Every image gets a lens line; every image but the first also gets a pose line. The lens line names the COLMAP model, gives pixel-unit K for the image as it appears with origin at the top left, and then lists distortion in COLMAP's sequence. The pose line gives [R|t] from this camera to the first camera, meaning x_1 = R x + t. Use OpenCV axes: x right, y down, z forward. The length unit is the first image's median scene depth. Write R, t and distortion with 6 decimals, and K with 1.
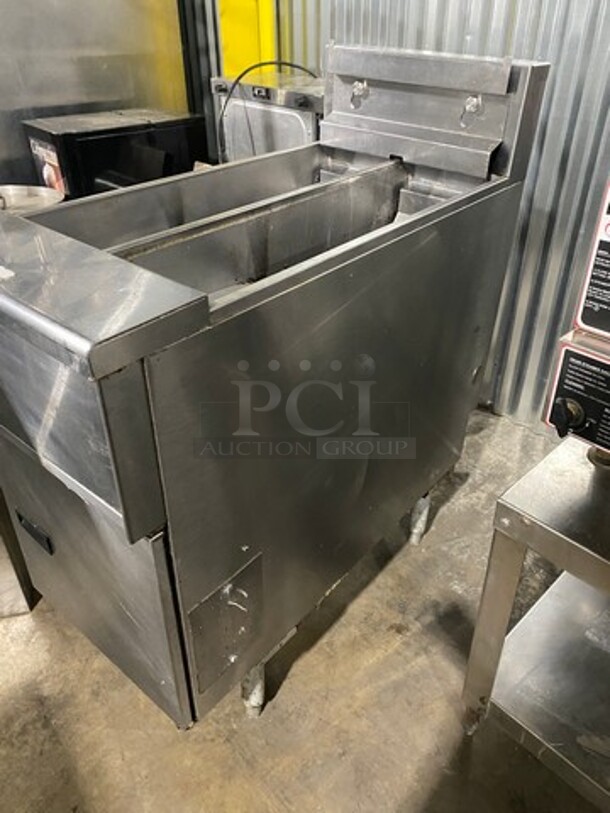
lens RADIAL K [[618.0, 0, 318.0], [0, 618.0, 437.1], [0, 0, 1]] dist [0.091337, -0.138022]
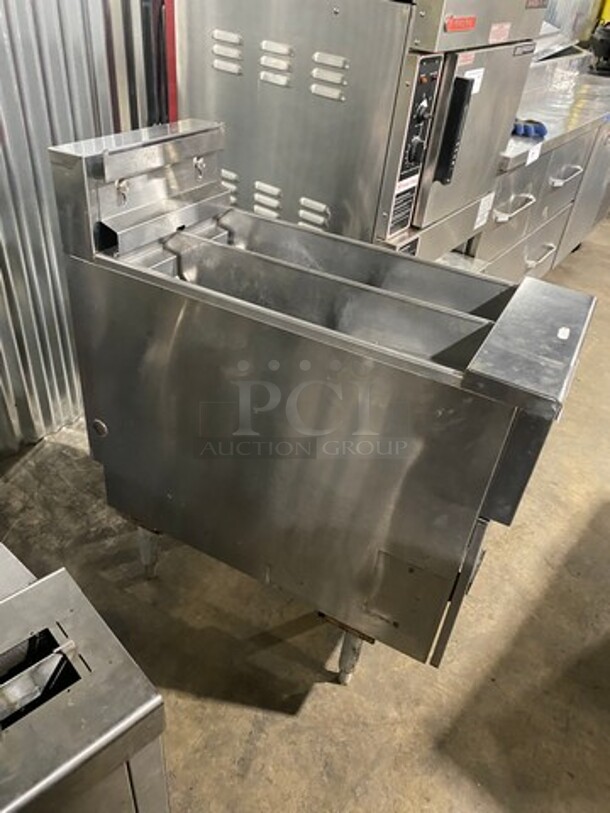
lens RADIAL K [[618.0, 0, 318.0], [0, 618.0, 437.1], [0, 0, 1]] dist [0.091337, -0.138022]
pose [[-0.239903, -0.622886, 0.744621, -1.448977], [0.471283, 0.595849, 0.650275, -1.215684], [-0.848728, 0.506930, 0.150609, 1.210593]]
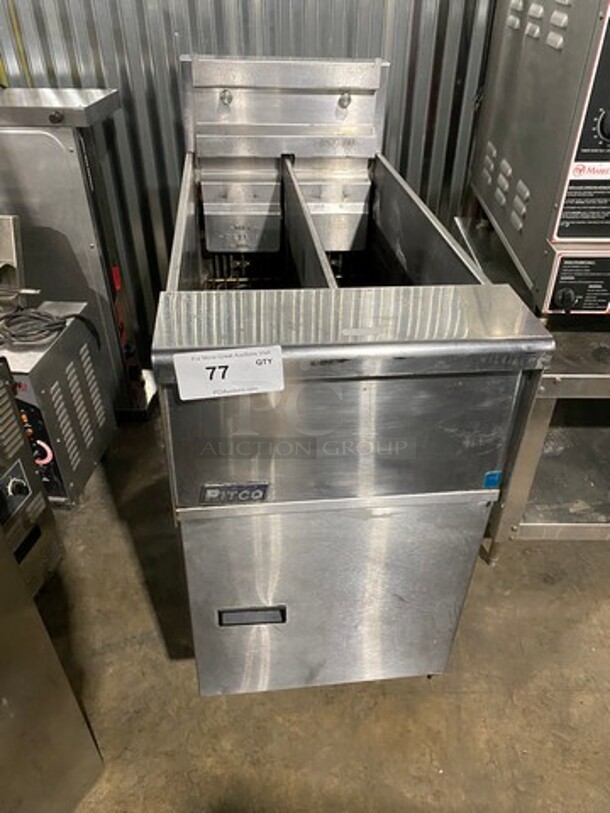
lens RADIAL K [[618.0, 0, 318.0], [0, 618.0, 437.1], [0, 0, 1]] dist [0.091337, -0.138022]
pose [[0.679669, -0.450909, 0.578559, -1.029336], [0.422059, 0.885500, 0.194310, -0.289810], [-0.599930, 0.112120, 0.792157, 0.215891]]
